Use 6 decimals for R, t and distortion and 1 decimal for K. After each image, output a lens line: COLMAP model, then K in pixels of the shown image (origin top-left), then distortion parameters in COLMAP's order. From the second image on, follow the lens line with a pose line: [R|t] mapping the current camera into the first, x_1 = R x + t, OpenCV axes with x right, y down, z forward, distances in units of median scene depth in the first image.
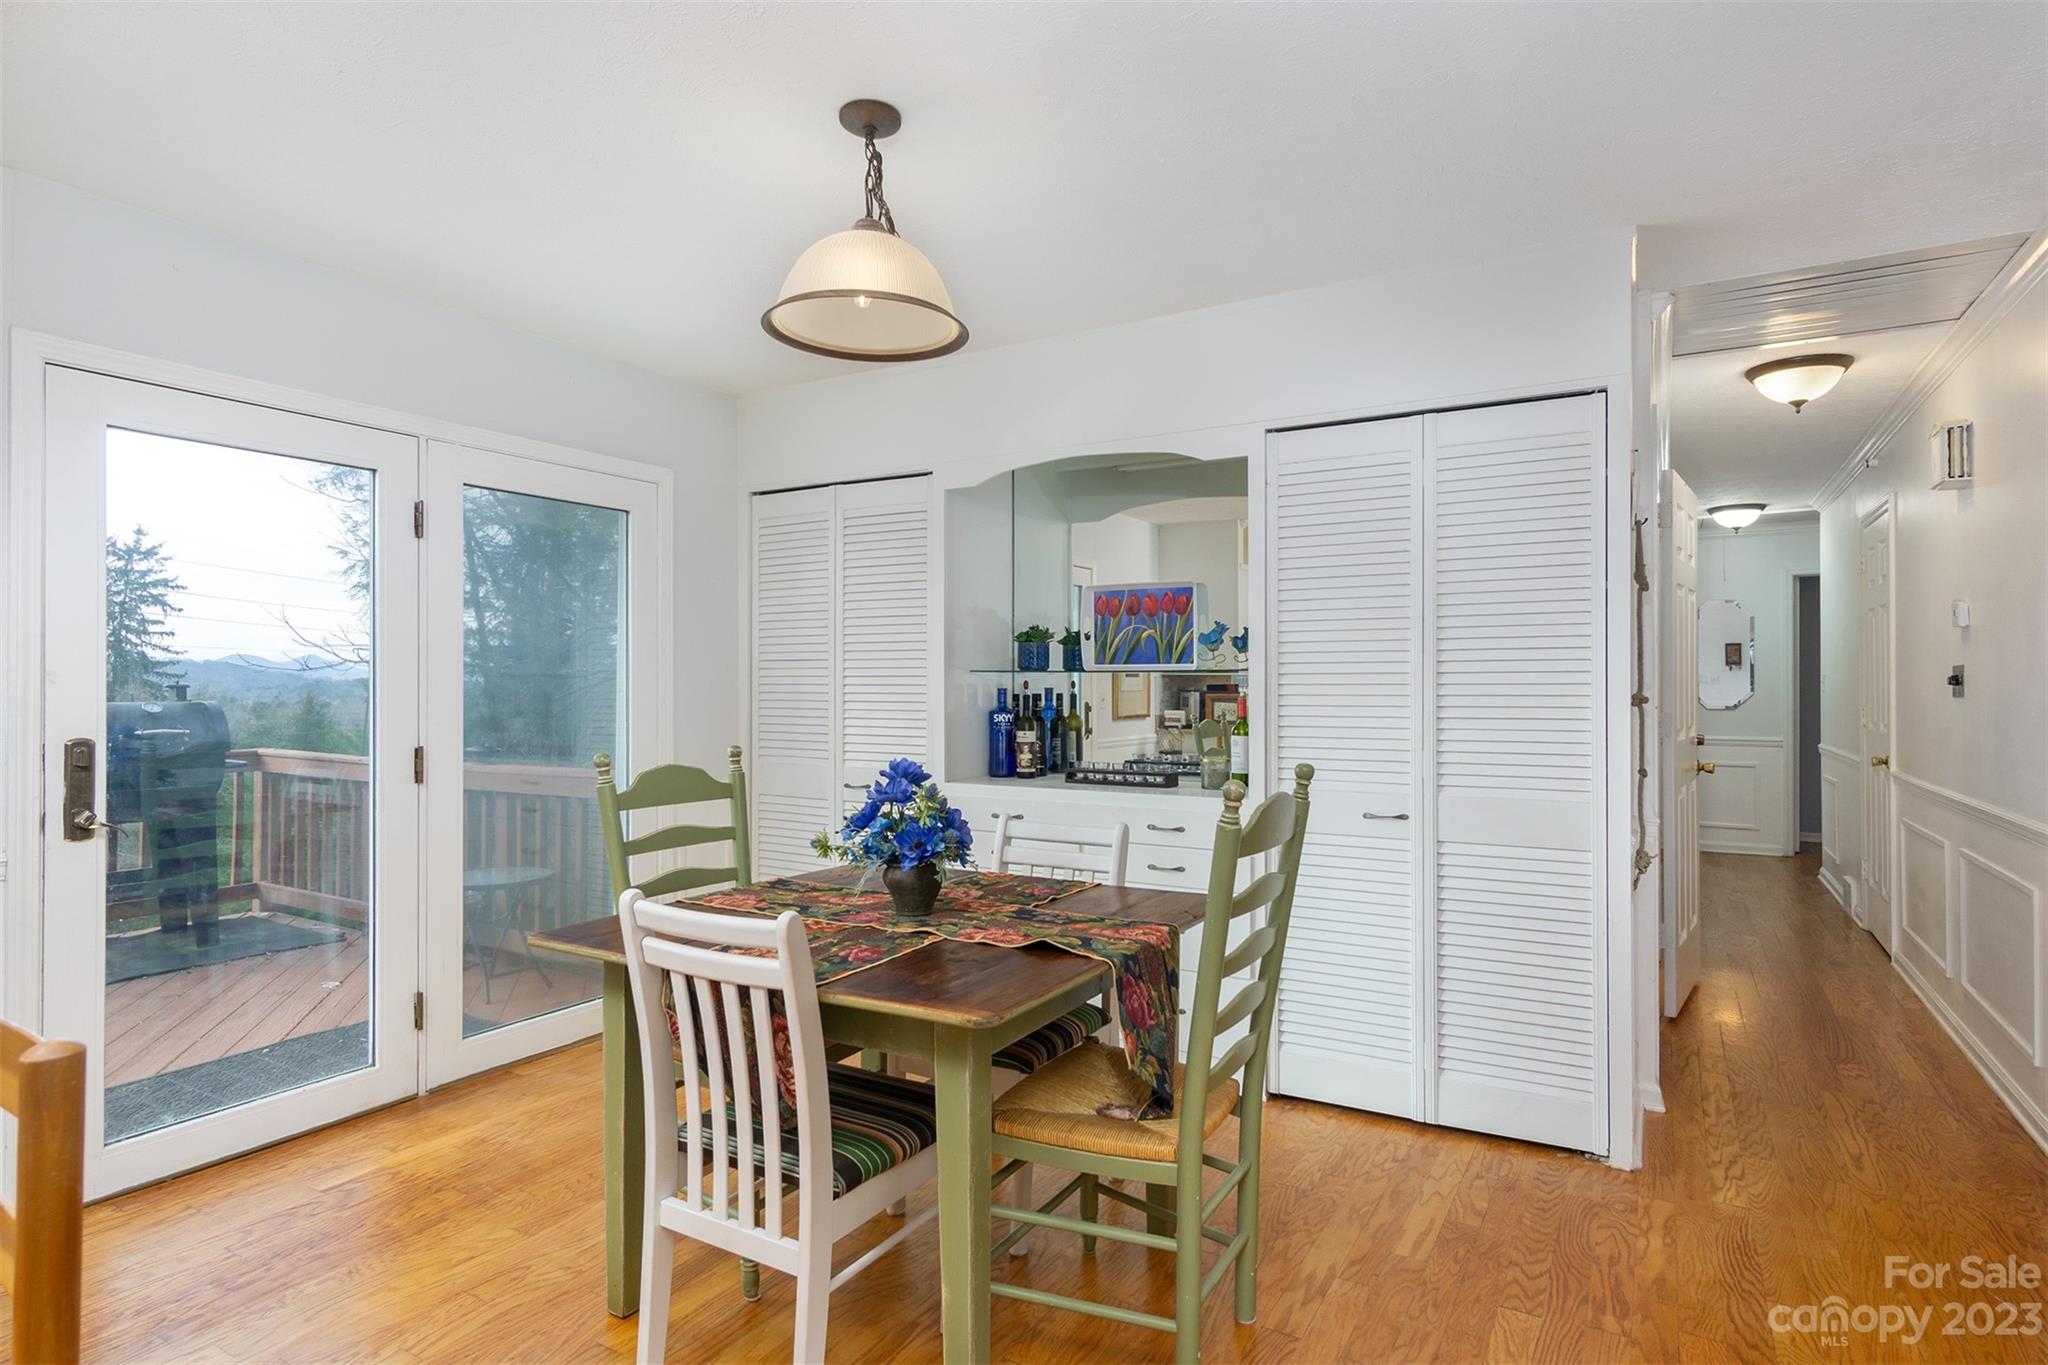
lens RADIAL K [[1092.1, 0, 1024.0], [0, 1092.1, 682.5], [0, 0, 1]] dist [0.002895, -0.000648]
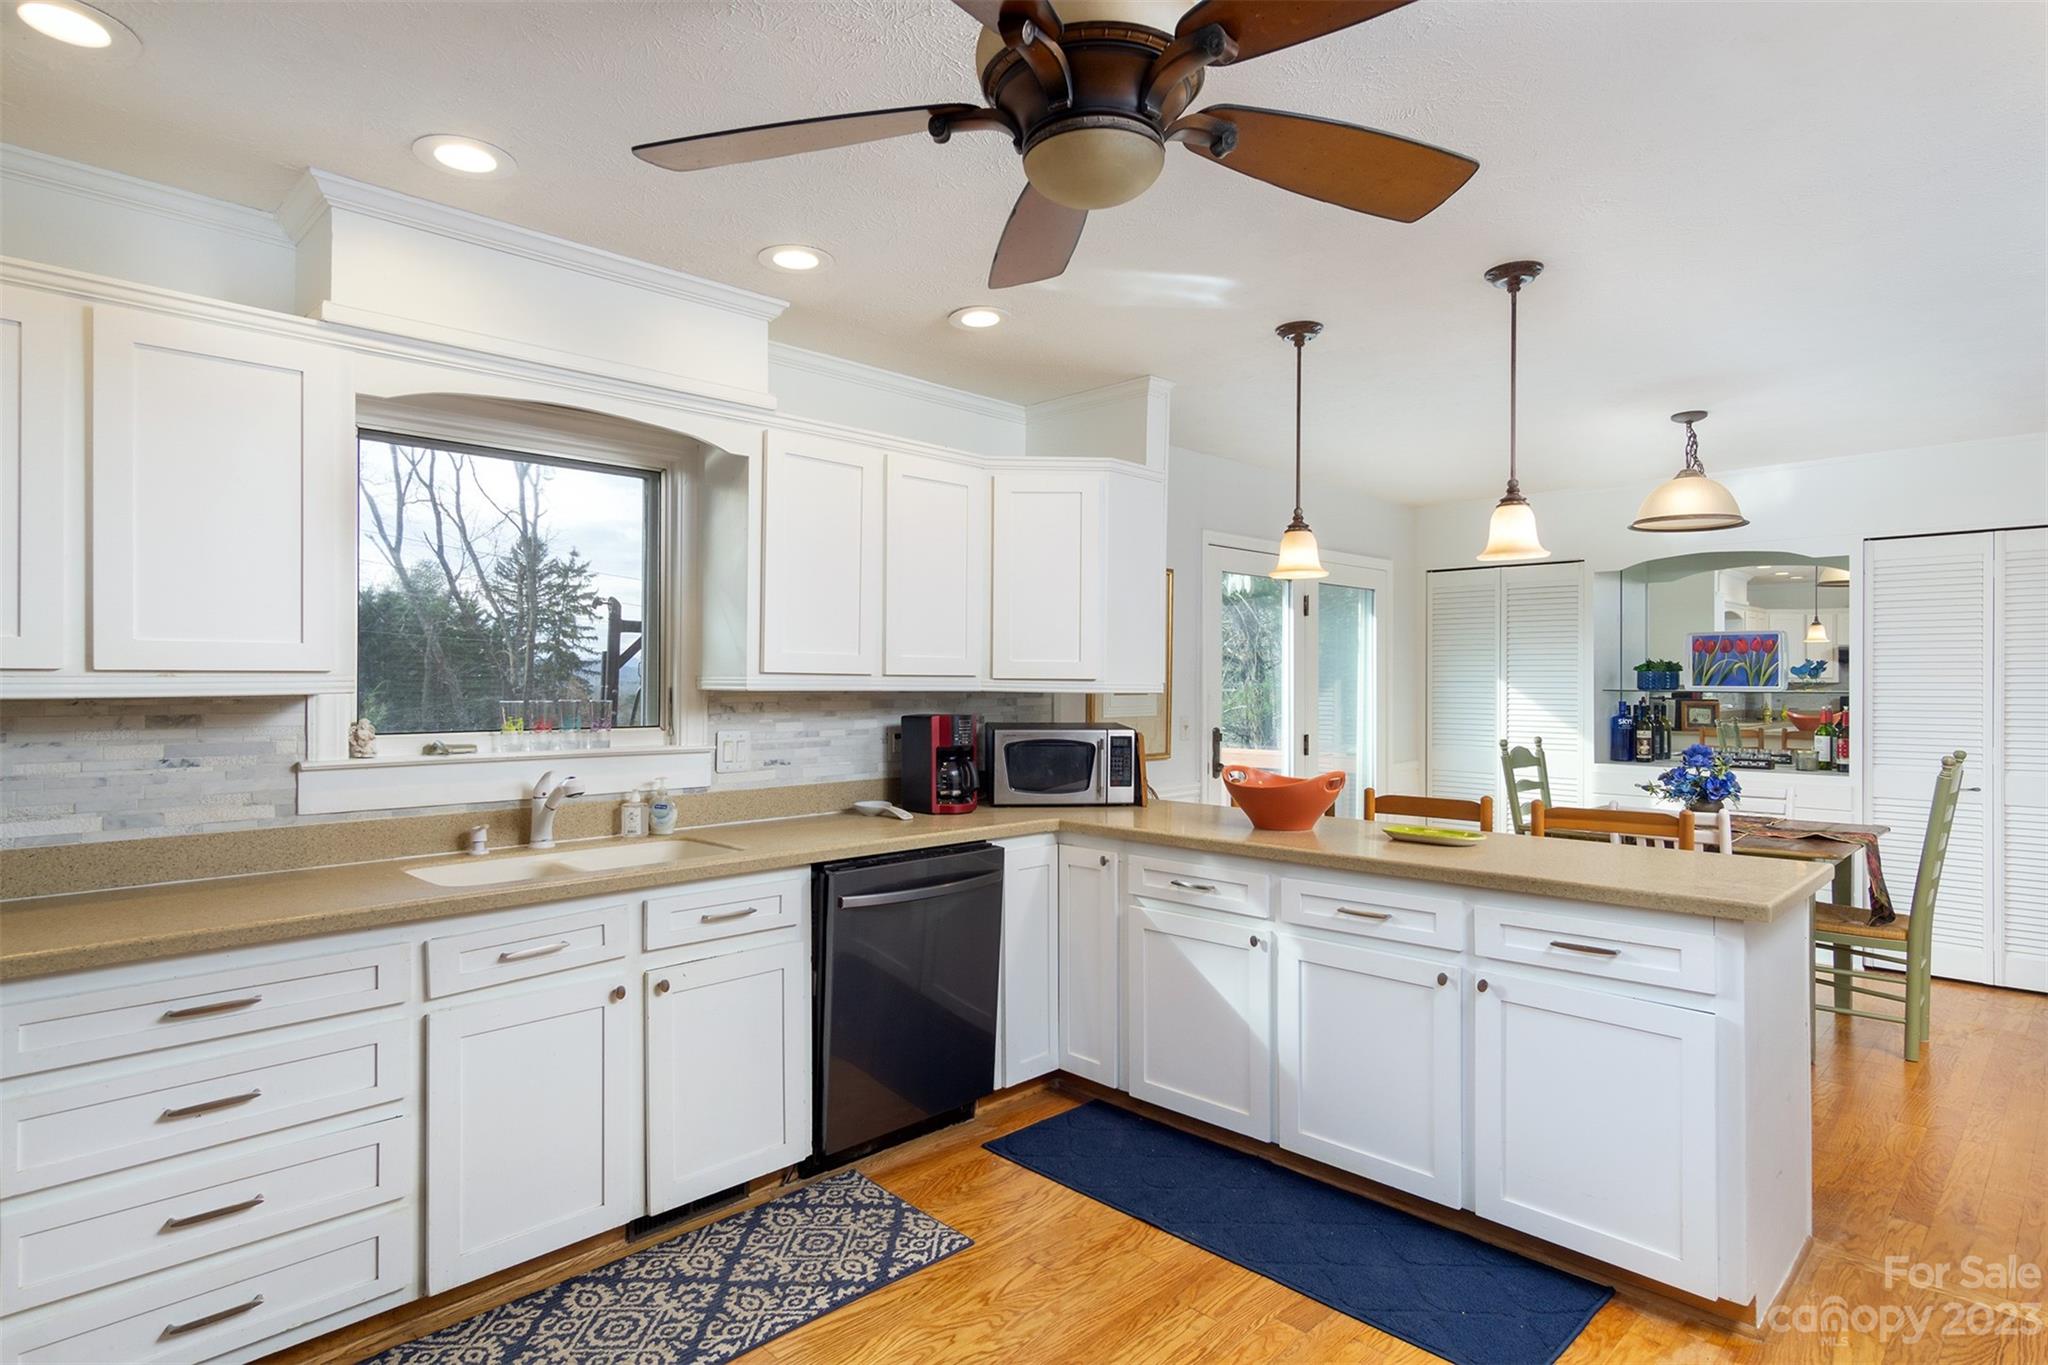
lens RADIAL K [[1080.9, 0, 1035.3], [0, 1080.9, 678.0], [0, 0, 1]] dist [0.012027, -0.000616]
pose [[0.967677, 0.002580, -0.252179, -0.425030], [-0.002954, 0.999995, -0.001108, -0.022934], [0.252175, 0.001817, 0.967680, -0.637462]]
